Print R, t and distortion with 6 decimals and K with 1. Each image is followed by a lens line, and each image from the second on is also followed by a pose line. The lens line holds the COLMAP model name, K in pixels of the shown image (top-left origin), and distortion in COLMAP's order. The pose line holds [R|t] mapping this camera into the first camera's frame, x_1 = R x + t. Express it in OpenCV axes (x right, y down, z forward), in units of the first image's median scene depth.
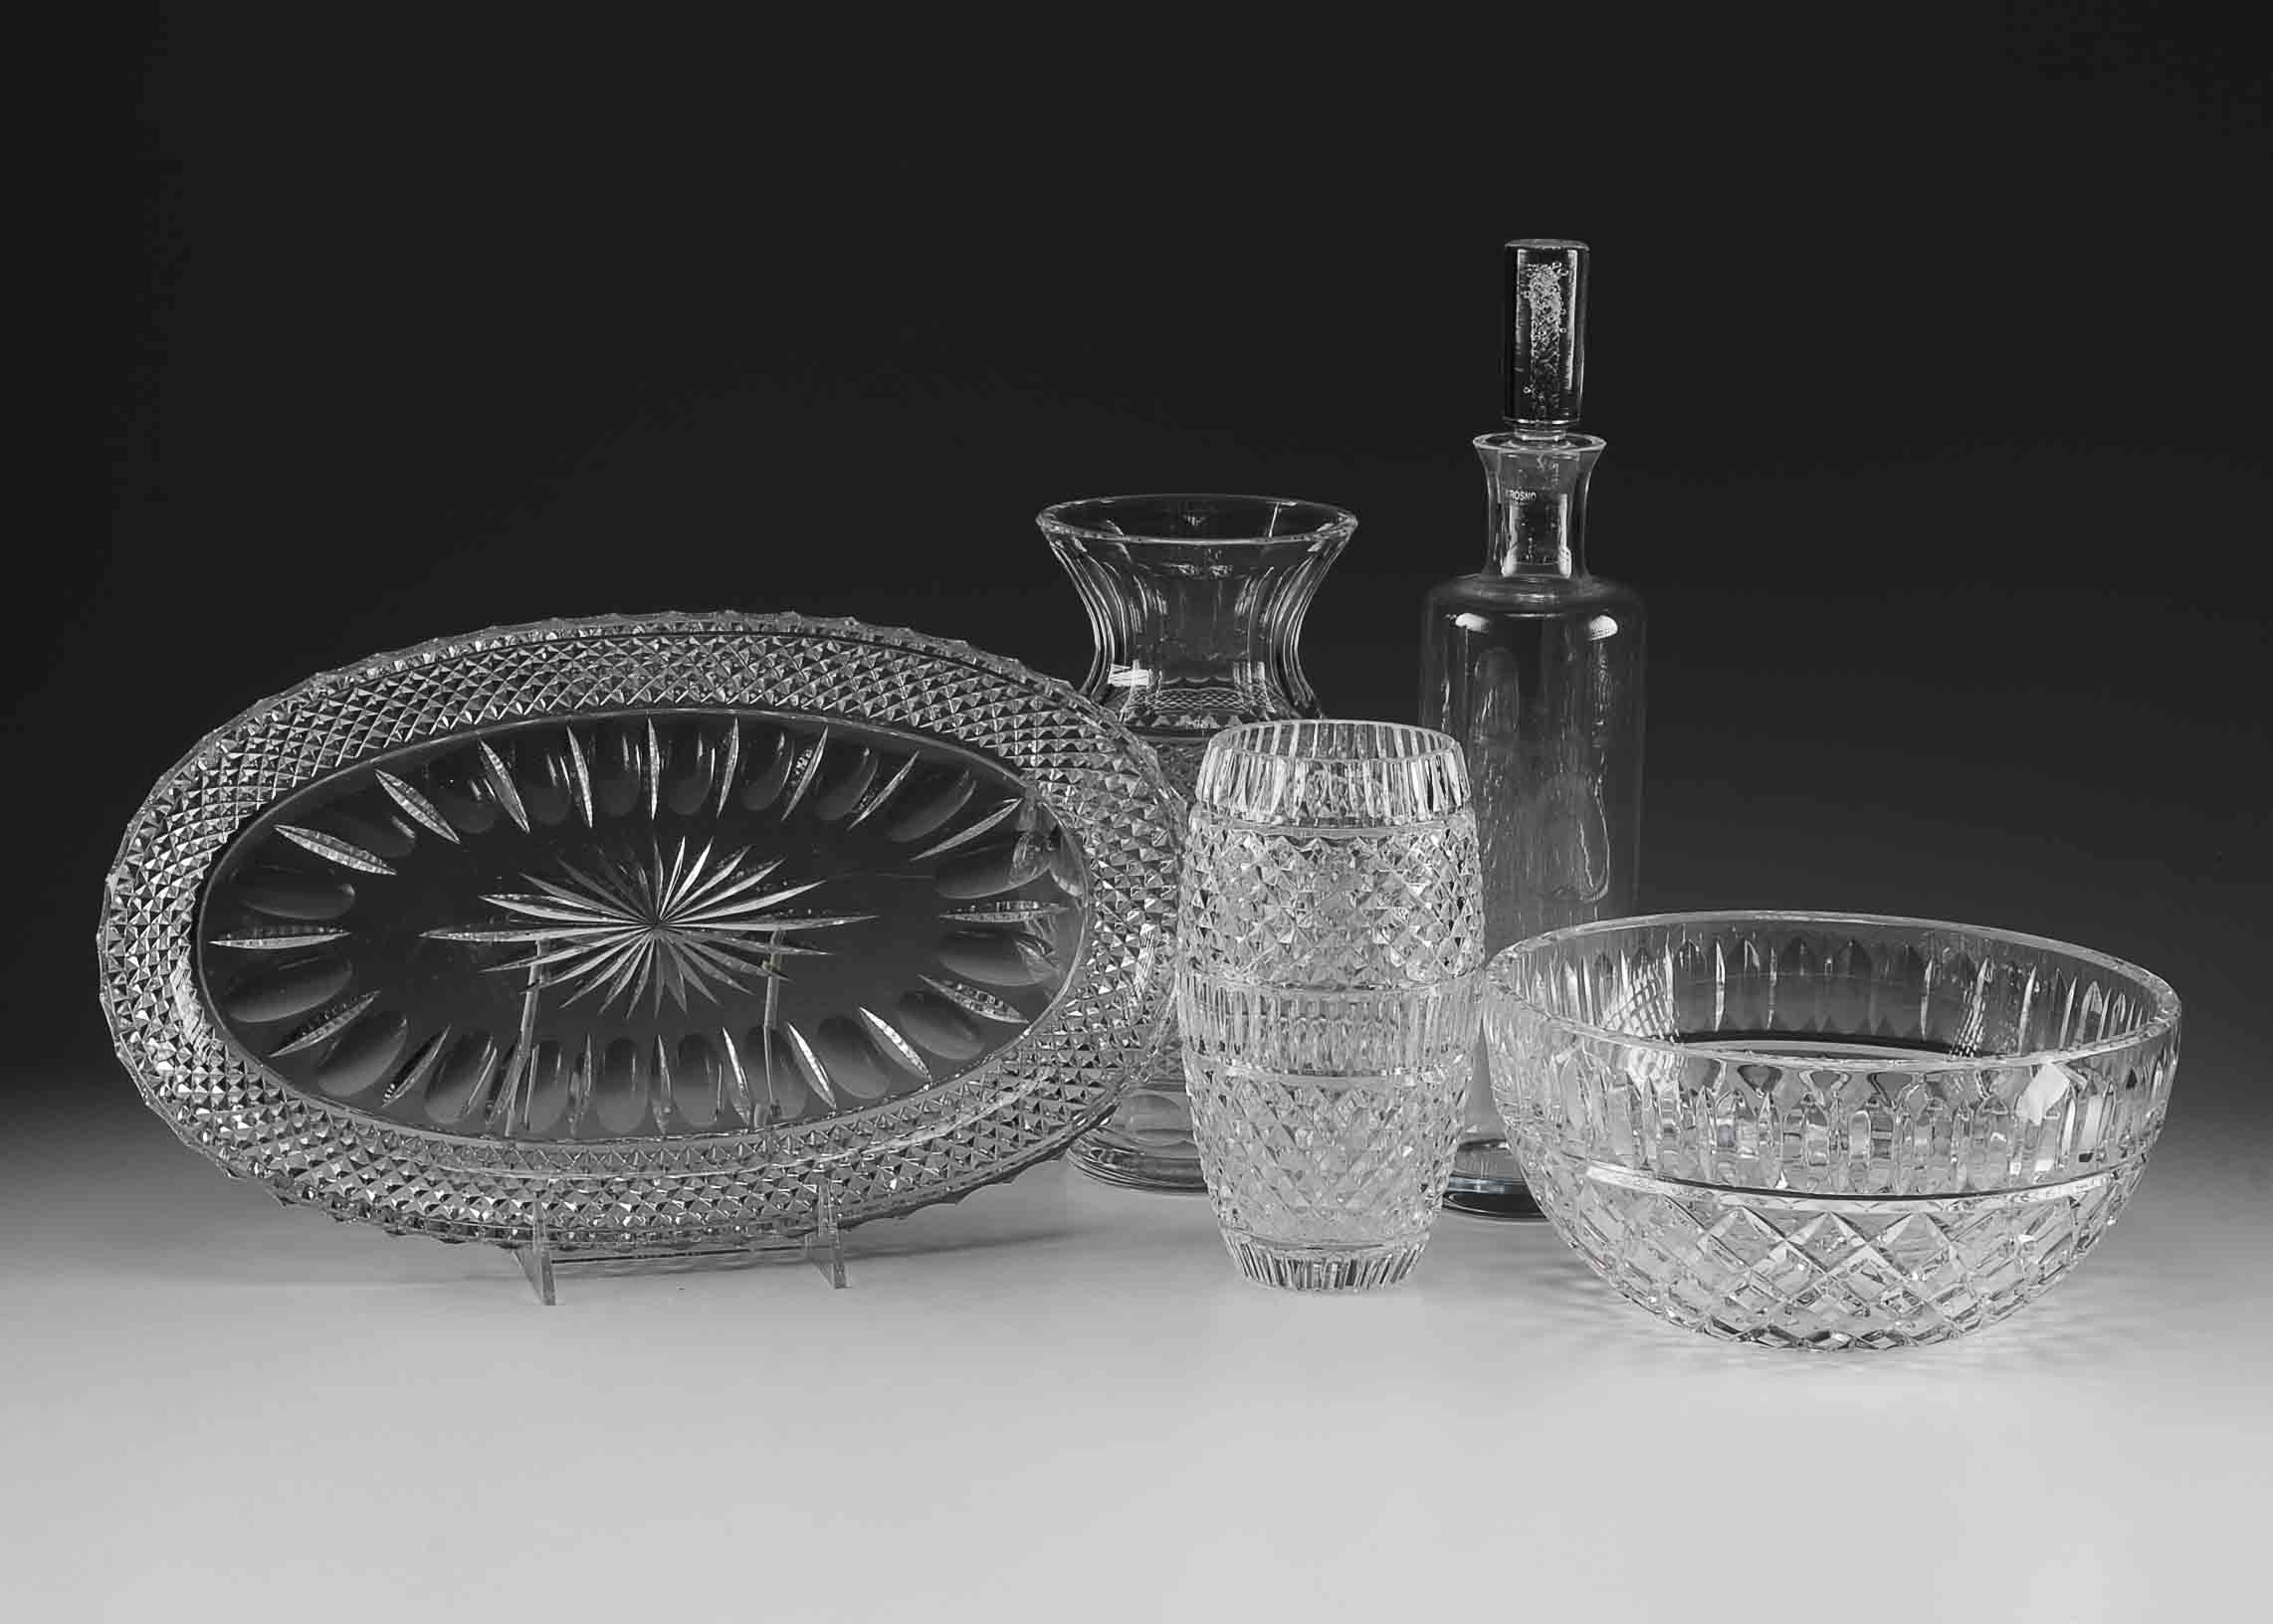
lens RADIAL K [[5345.3, 0, 1137.3], [0, 5345.3, 809.9], [0, 0, 1]] dist [-0.502881, 0.000000]
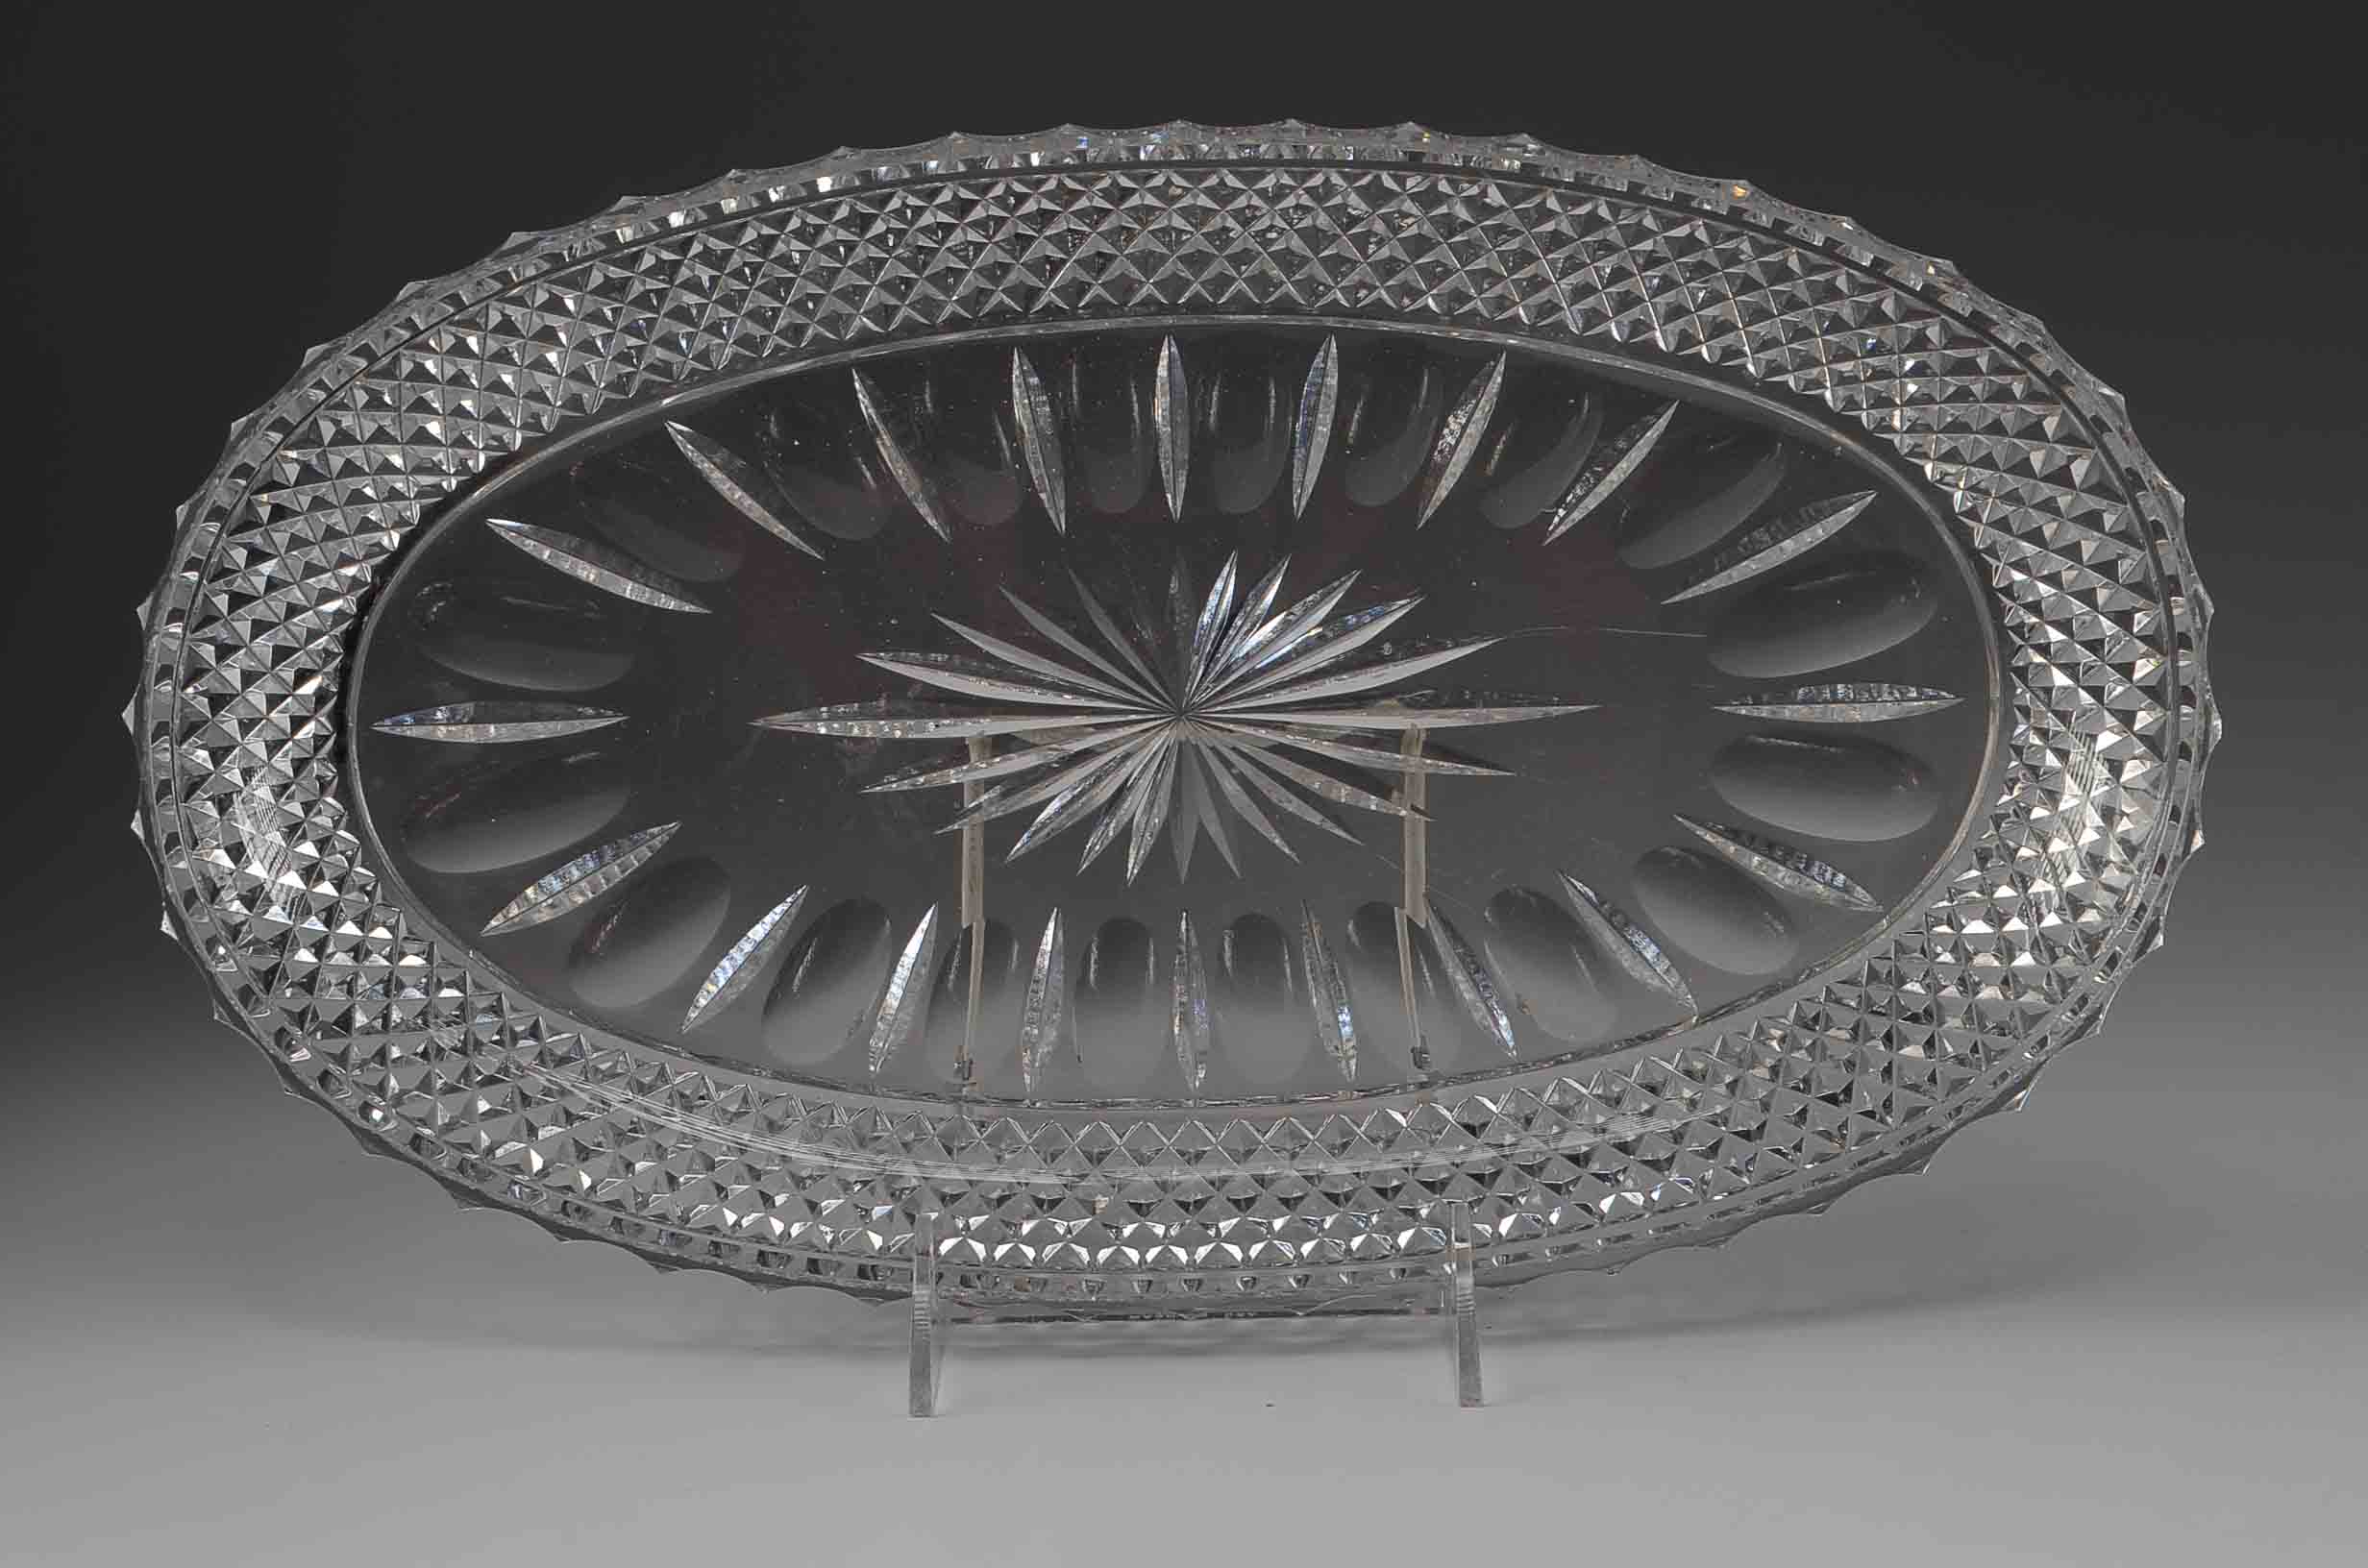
lens RADIAL K [[4822.6, 0, 1181.8], [0, 4822.6, 795.7], [0, 0, 1]] dist [0.214104, 0.000000]
pose [[0.960314, 0.025290, -0.277771, 0.048111], [-0.016825, 0.999320, 0.032817, 0.013827], [0.278412, -0.026841, 0.960086, 0.522781]]
